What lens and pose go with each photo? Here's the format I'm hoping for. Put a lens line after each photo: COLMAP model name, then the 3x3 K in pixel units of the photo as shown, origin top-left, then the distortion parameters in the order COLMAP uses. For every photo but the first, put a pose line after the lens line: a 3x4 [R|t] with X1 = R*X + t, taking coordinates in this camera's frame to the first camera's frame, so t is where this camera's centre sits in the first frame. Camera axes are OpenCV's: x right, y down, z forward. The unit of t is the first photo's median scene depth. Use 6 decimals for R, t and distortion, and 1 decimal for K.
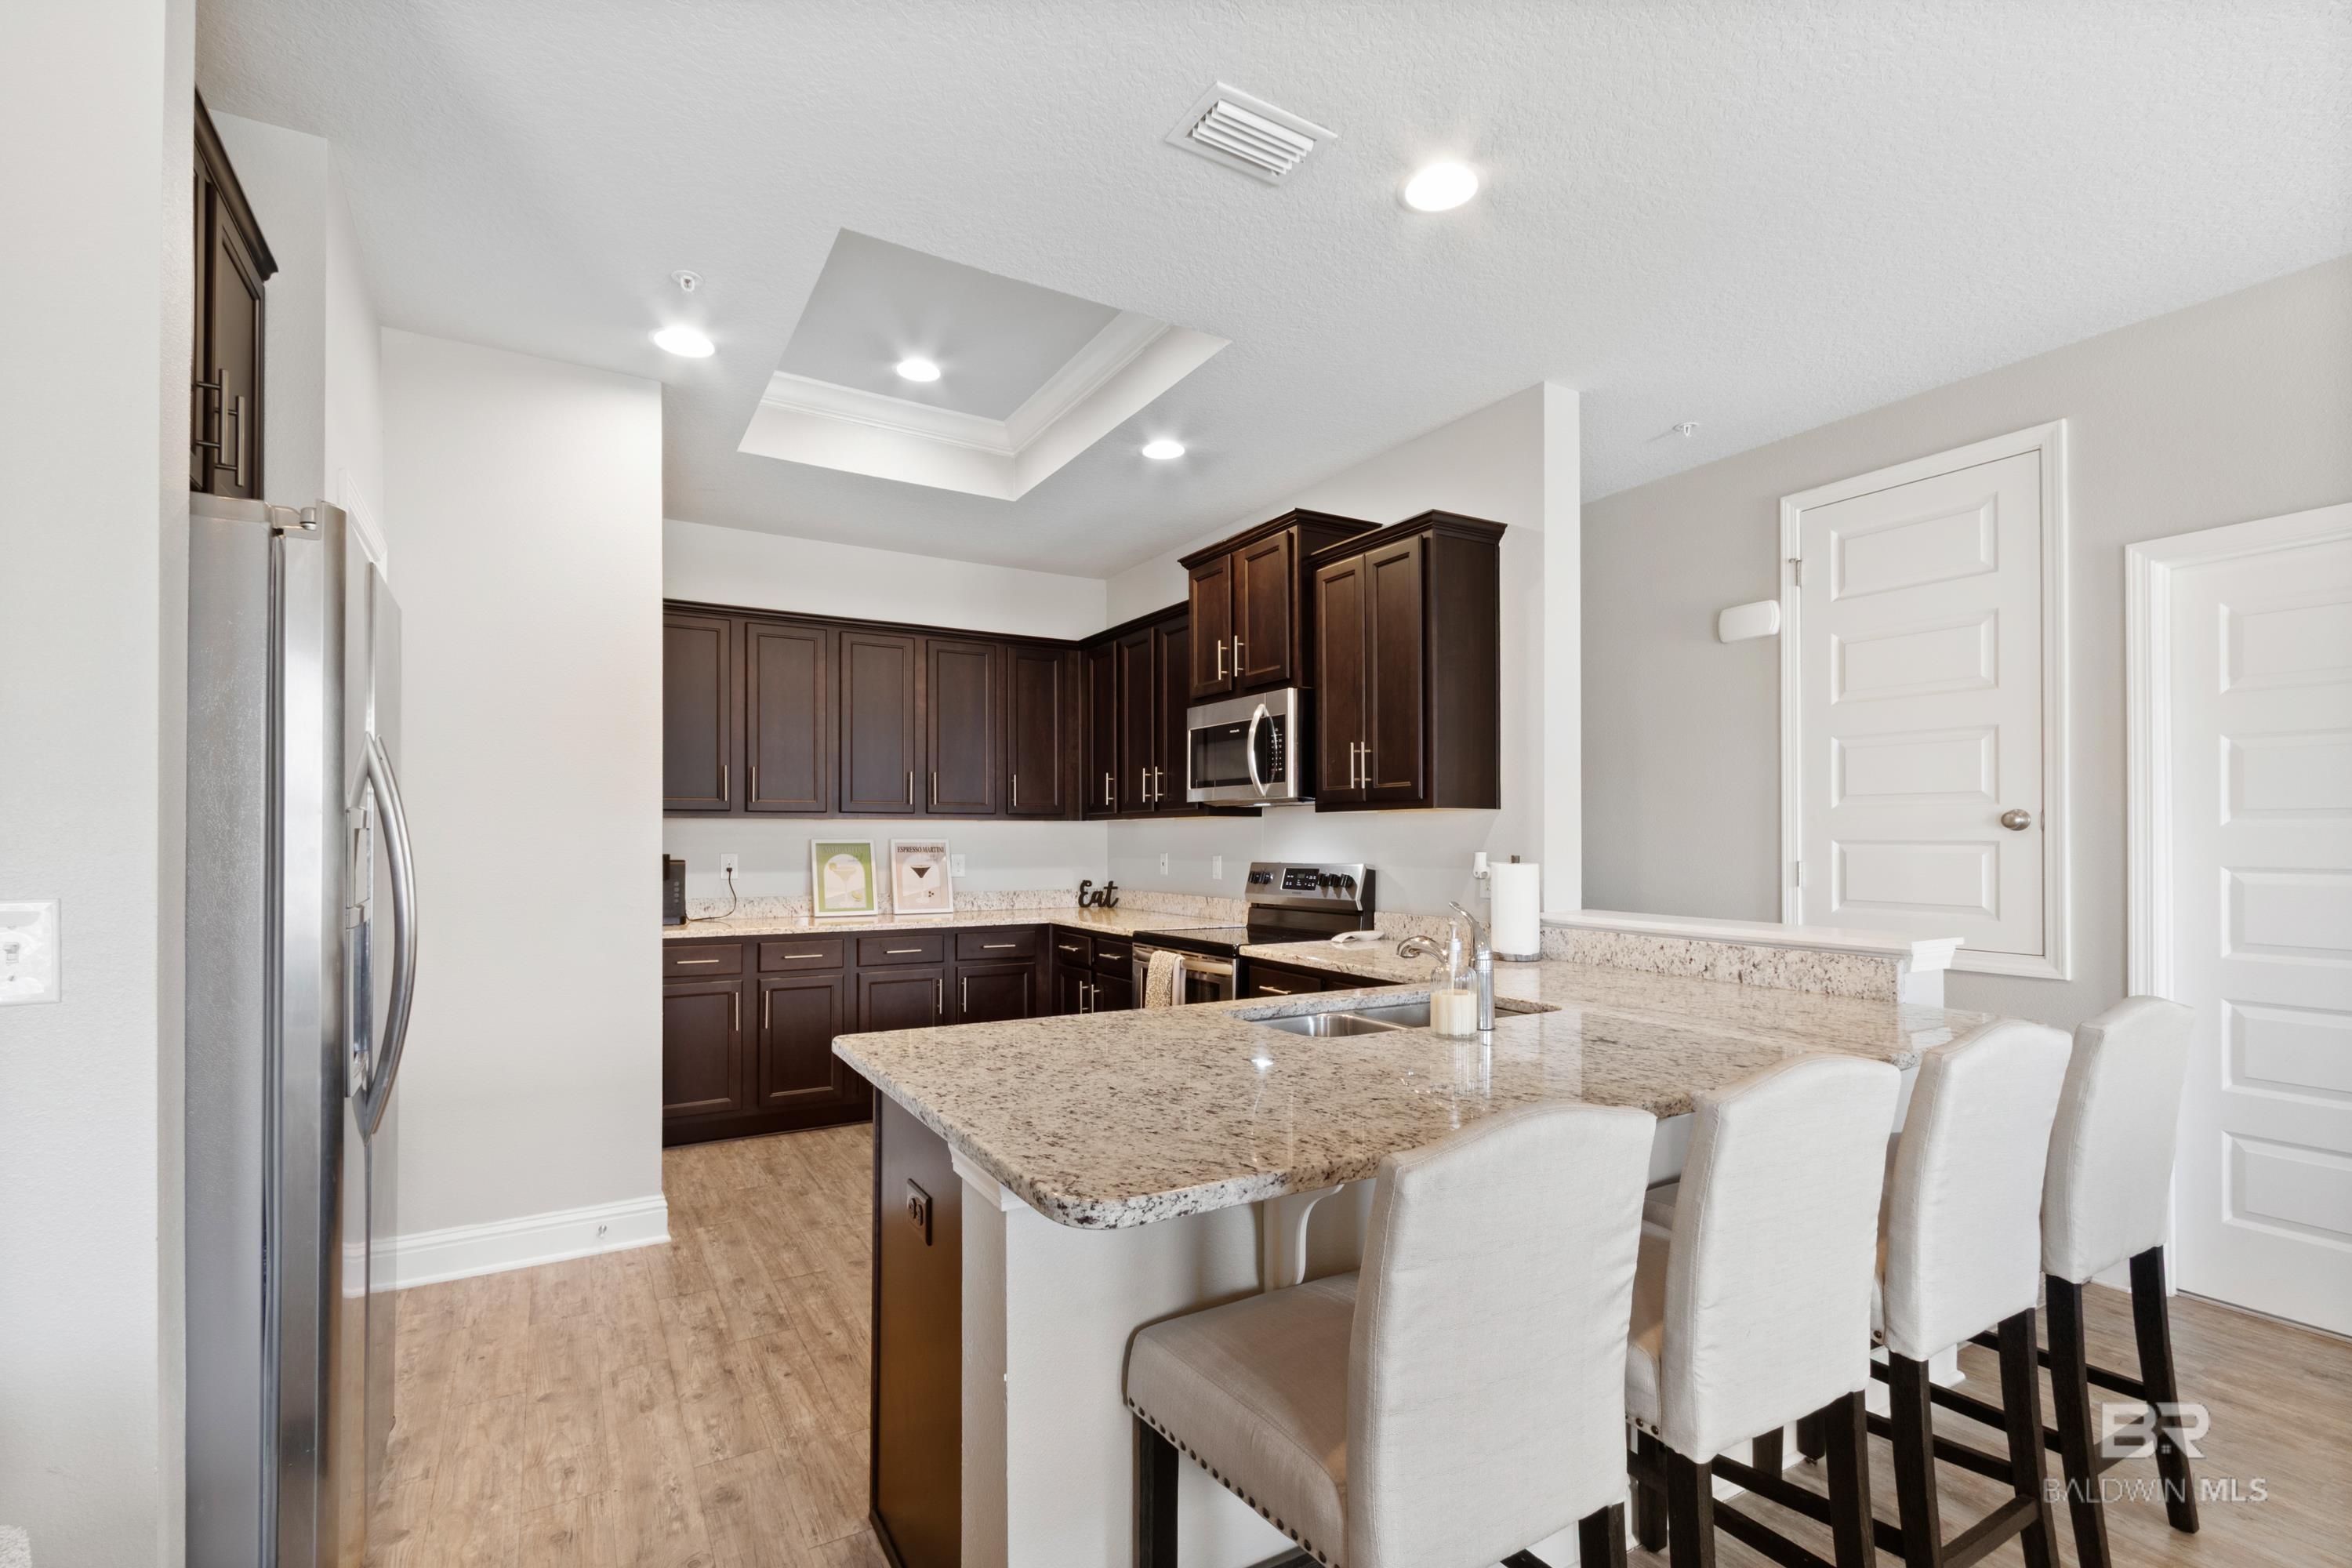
lens RADIAL K [[1096.5, 0, 1088.1], [0, 1096.5, 832.6], [0, 0, 1]] dist [0.000637, -0.000136]
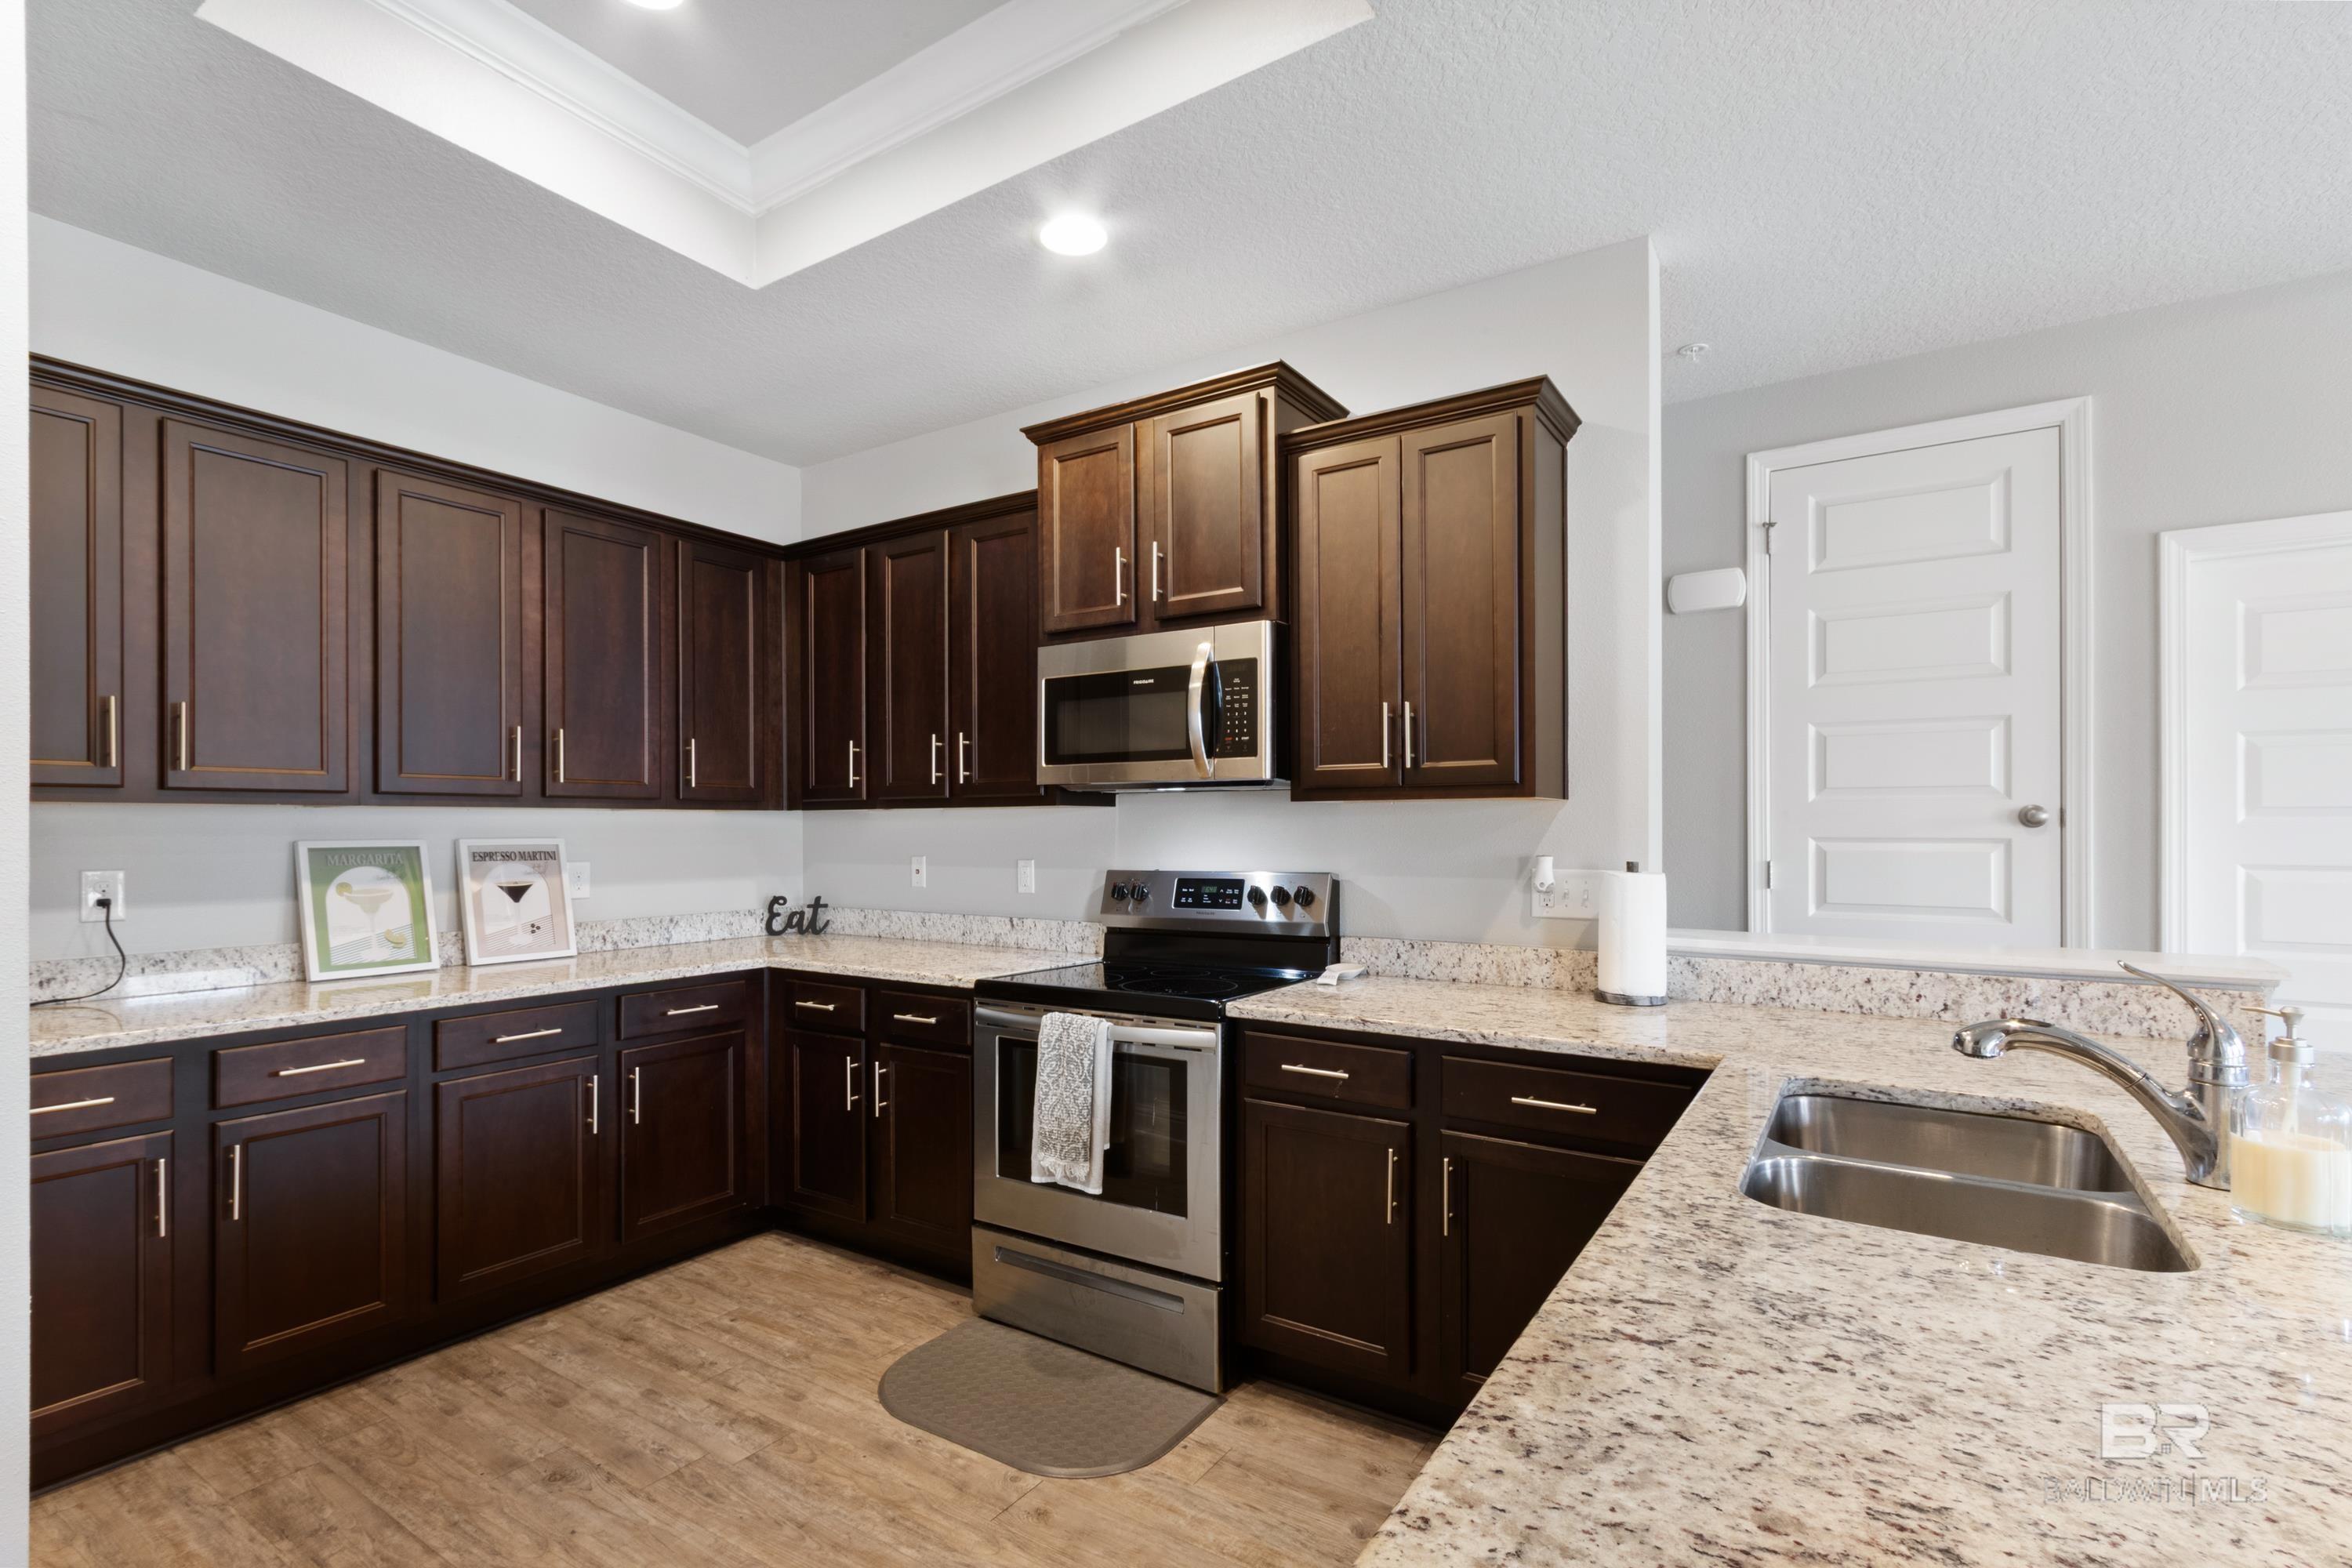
lens RADIAL K [[1096.5, 0, 1153.5], [0, 1096.5, 826.3], [0, 0, 1]] dist [0.000637, -0.000136]
pose [[0.867035, -0.001882, 0.498244, -0.206274], [0.000158, 0.999994, 0.003503, -0.004640], [-0.498248, -0.002958, 0.867030, 0.408321]]
